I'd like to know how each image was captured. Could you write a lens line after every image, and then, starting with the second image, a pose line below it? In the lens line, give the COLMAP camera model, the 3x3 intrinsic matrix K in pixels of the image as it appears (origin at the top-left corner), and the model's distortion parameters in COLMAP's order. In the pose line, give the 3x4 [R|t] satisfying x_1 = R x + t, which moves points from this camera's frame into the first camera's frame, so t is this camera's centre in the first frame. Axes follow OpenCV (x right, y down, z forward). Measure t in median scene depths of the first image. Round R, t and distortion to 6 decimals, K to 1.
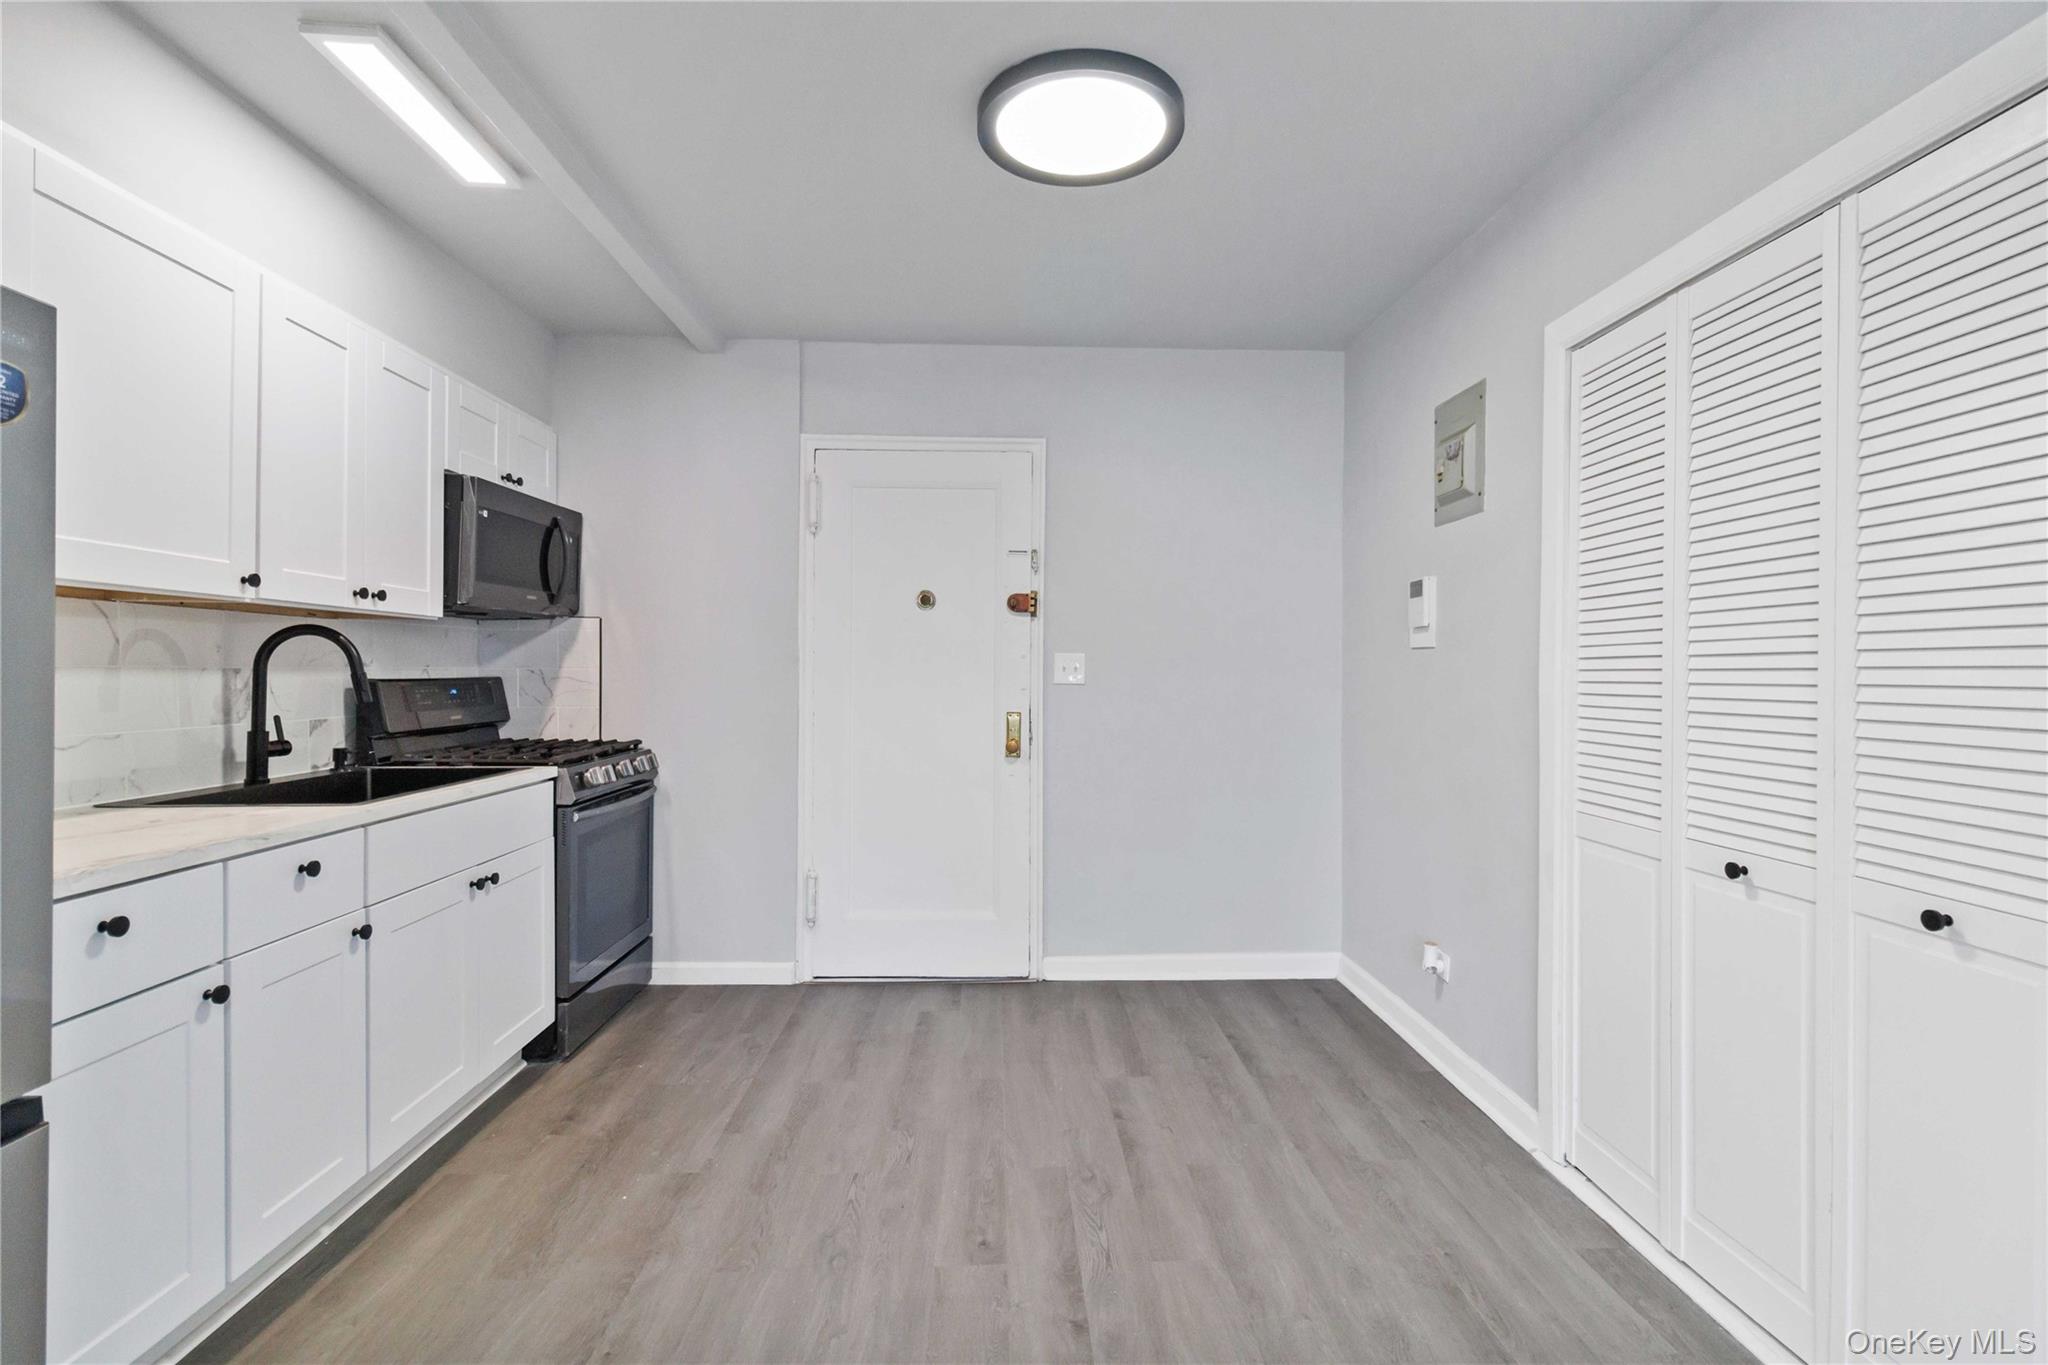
lens RADIAL K [[963.7, 0, 1052.6], [0, 963.7, 670.0], [0, 0, 1]] dist [0.000828, 0.001703]
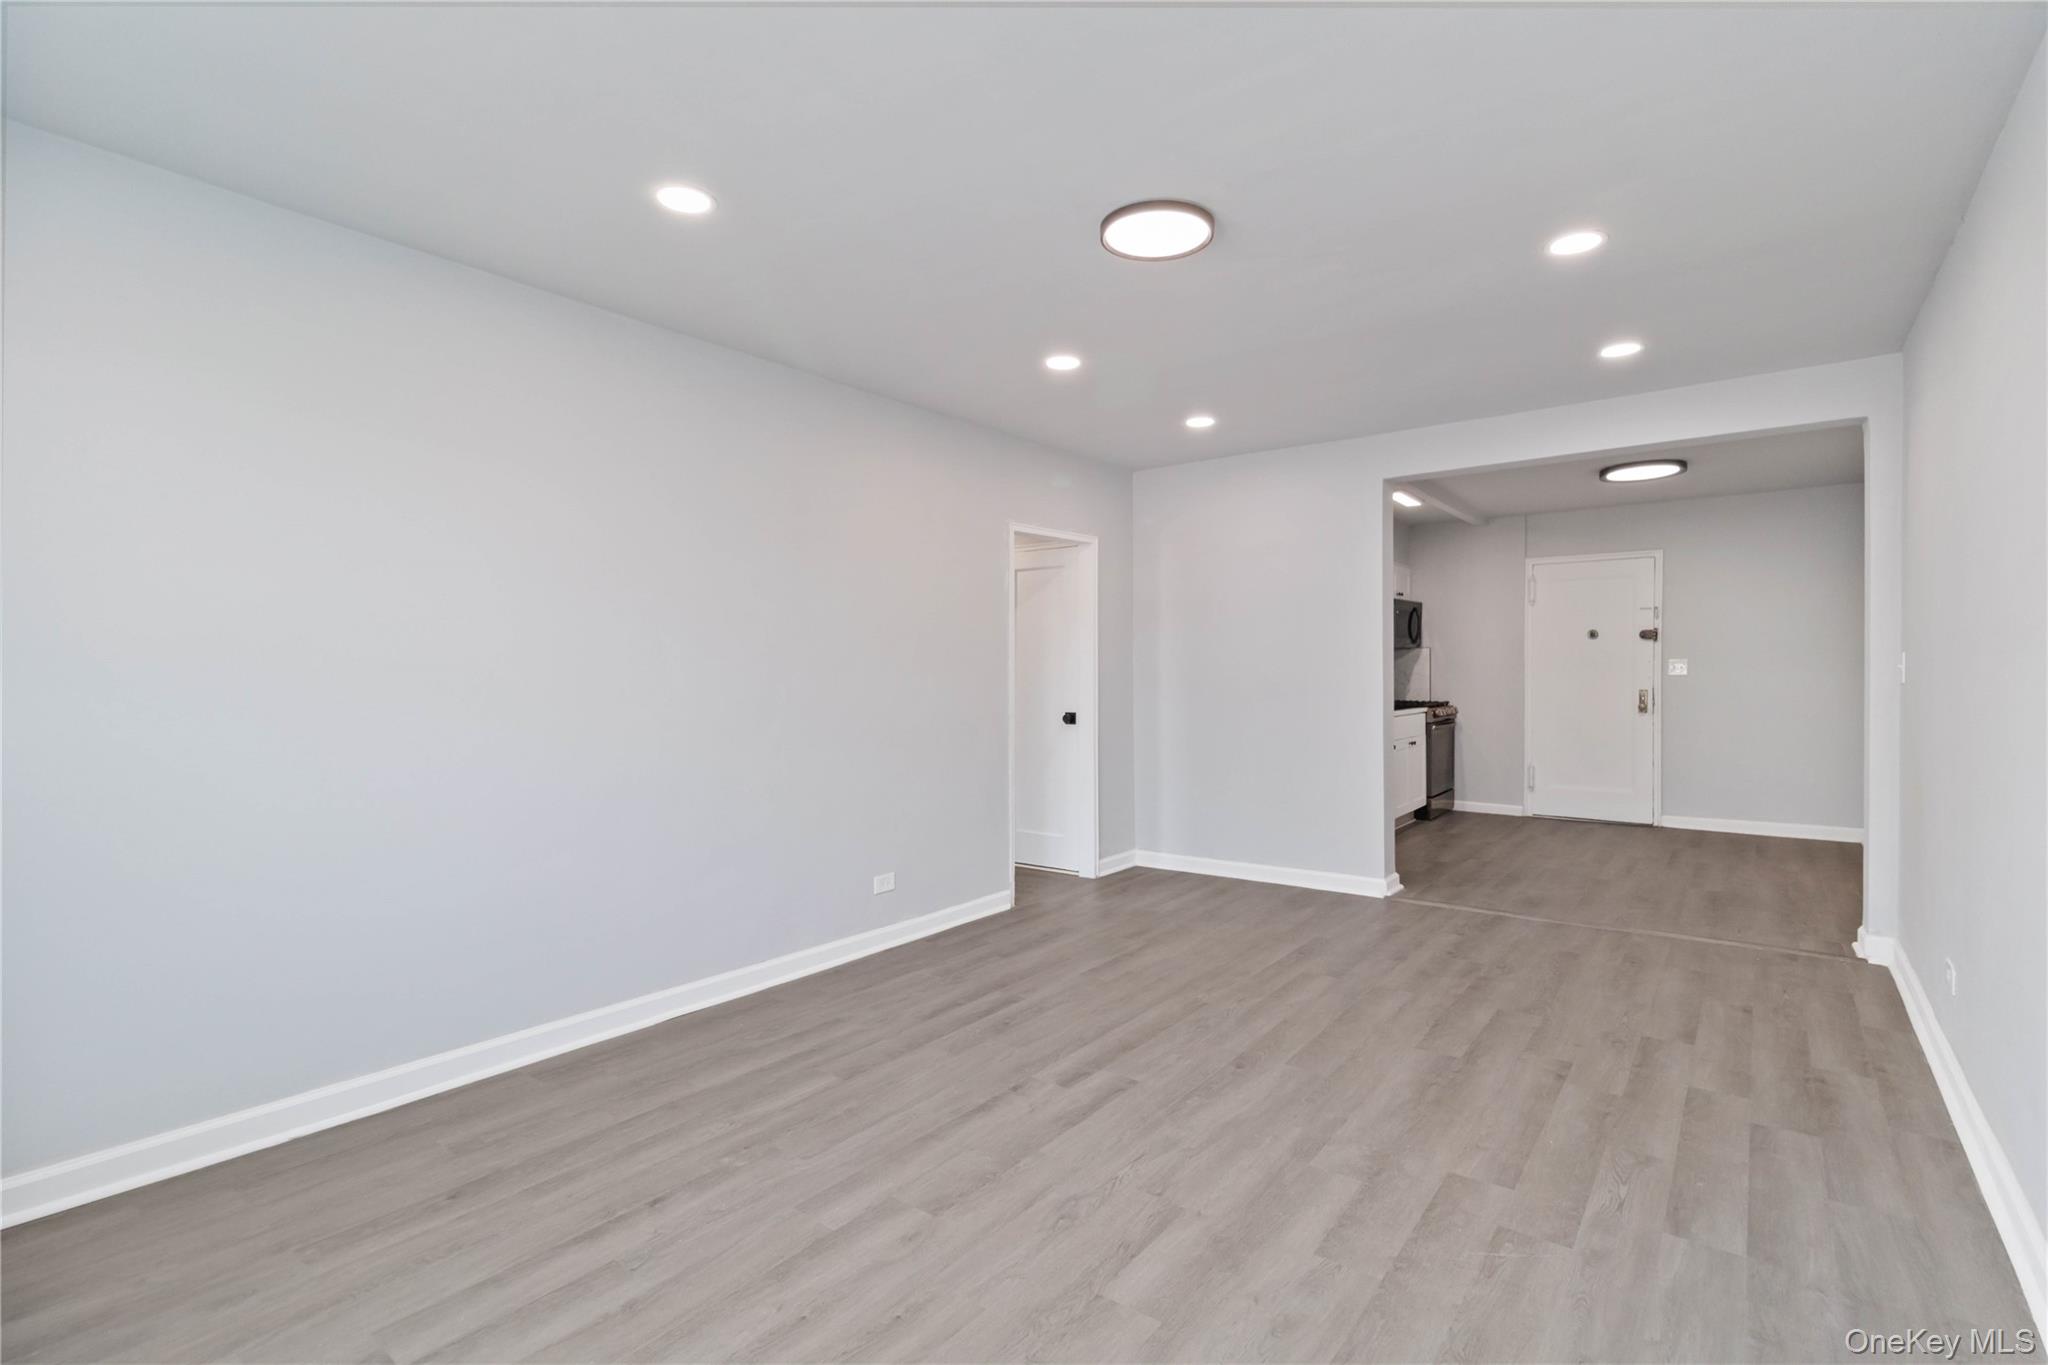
lens RADIAL K [[963.7, 0, 1044.6], [0, 963.7, 694.7], [0, 0, 1]] dist [0.000828, 0.001703]
pose [[0.757997, 0.004093, -0.652245, 0.384213], [0.015431, 0.999588, 0.024206, -0.014699], [0.652075, -0.028413, 0.757622, -1.561822]]
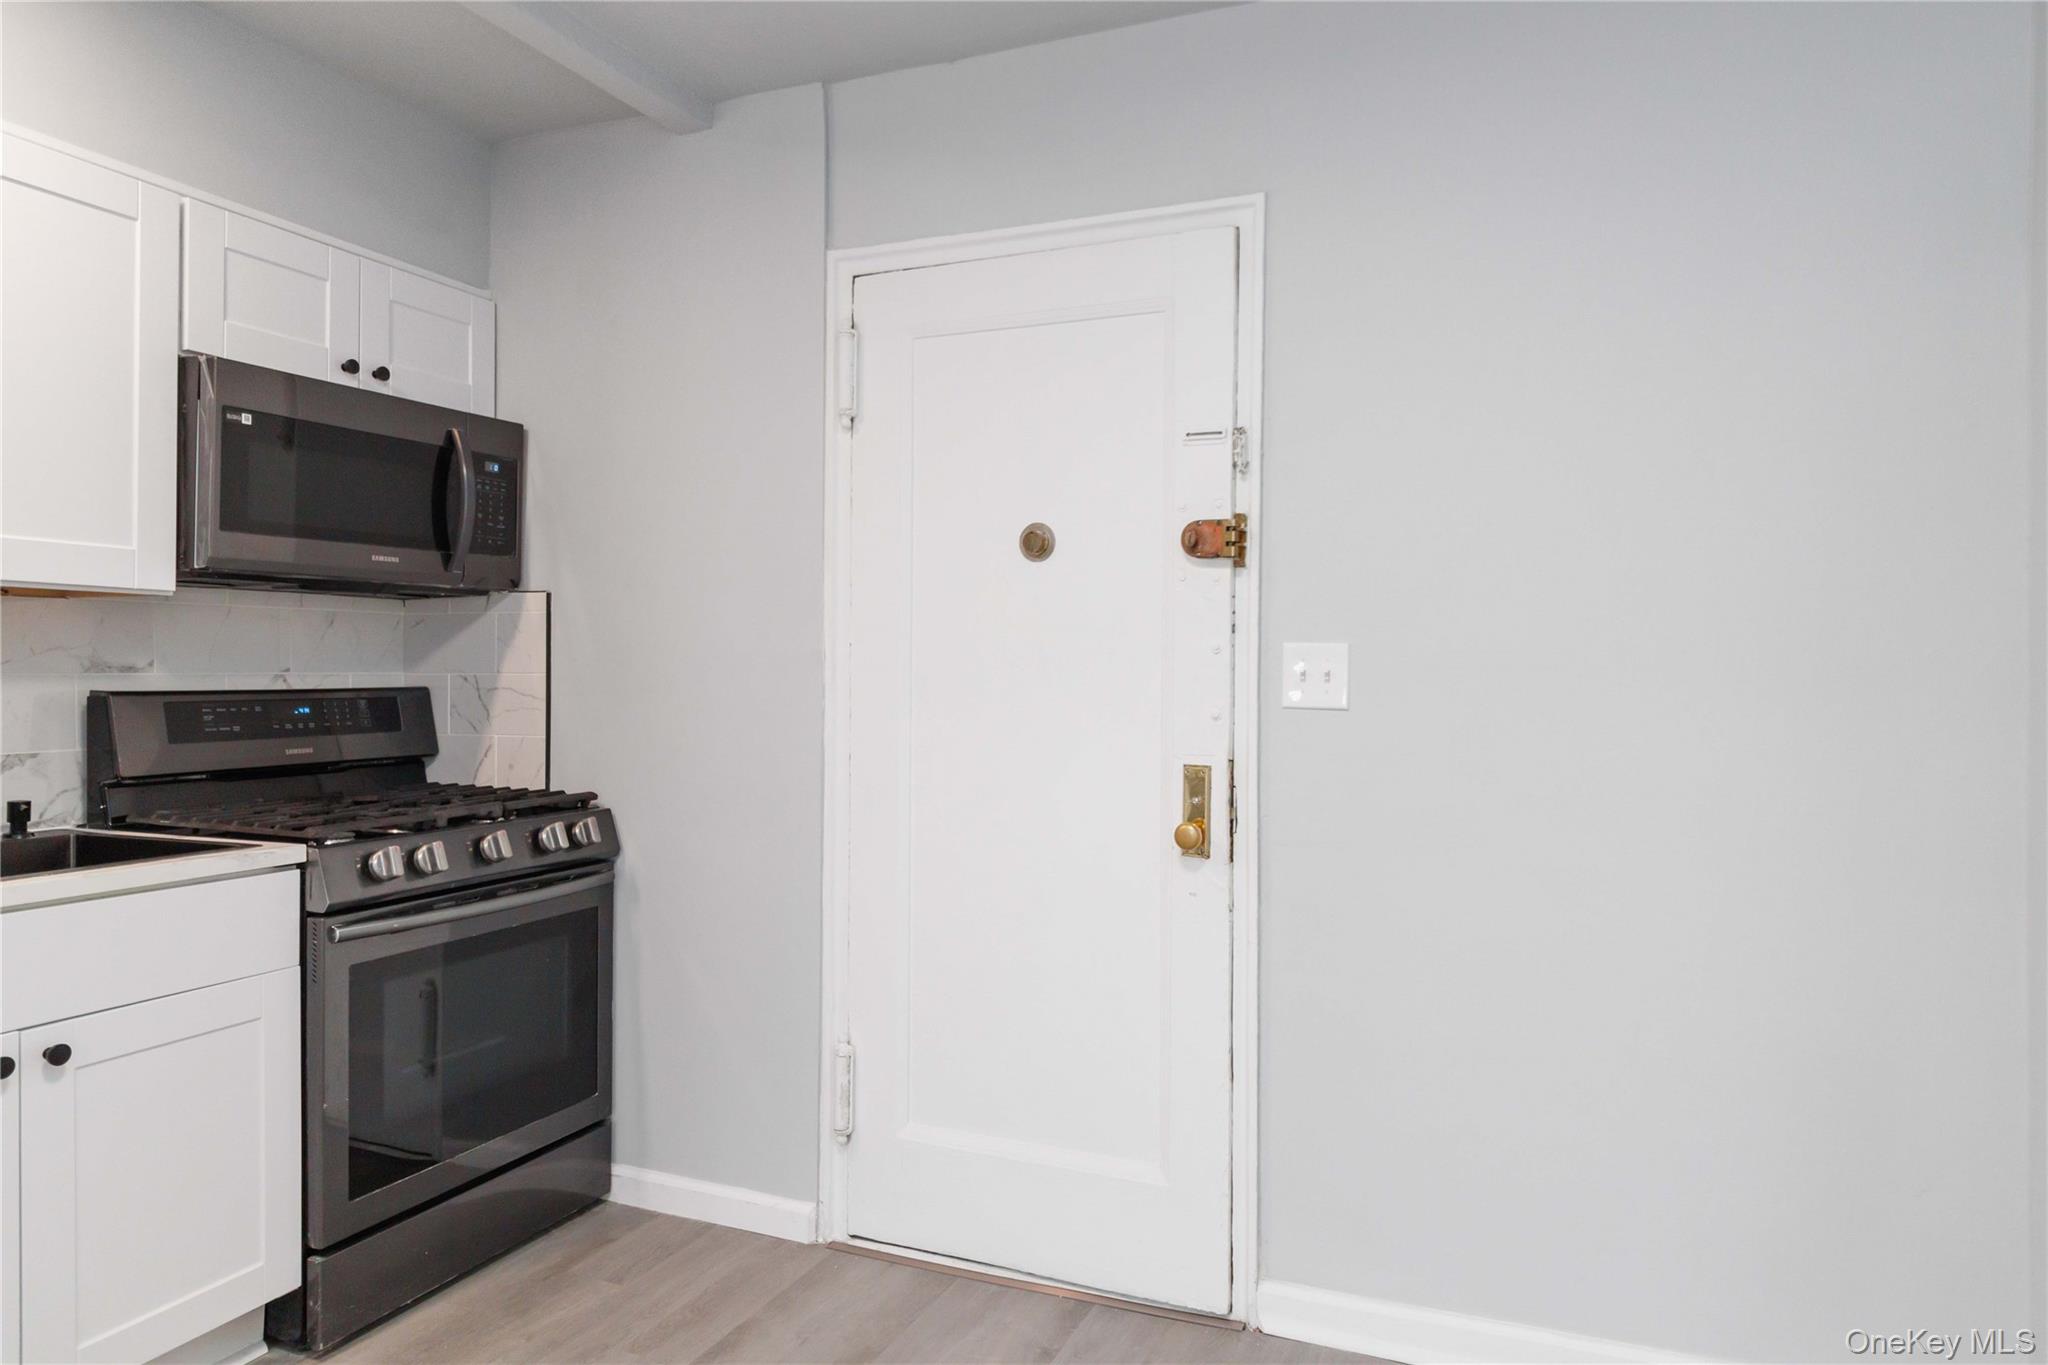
lens RADIAL K [[1321.5, 0, 1067.5], [0, 1321.5, 670.7], [0, 0, 1]] dist [0.000033, -0.000508]
pose [[0.906338, 0.000144, -0.422553, 0.220420], [-0.000162, 1.000000, -0.000006, -0.004295], [0.422553, 0.000074, 0.906338, 0.444893]]
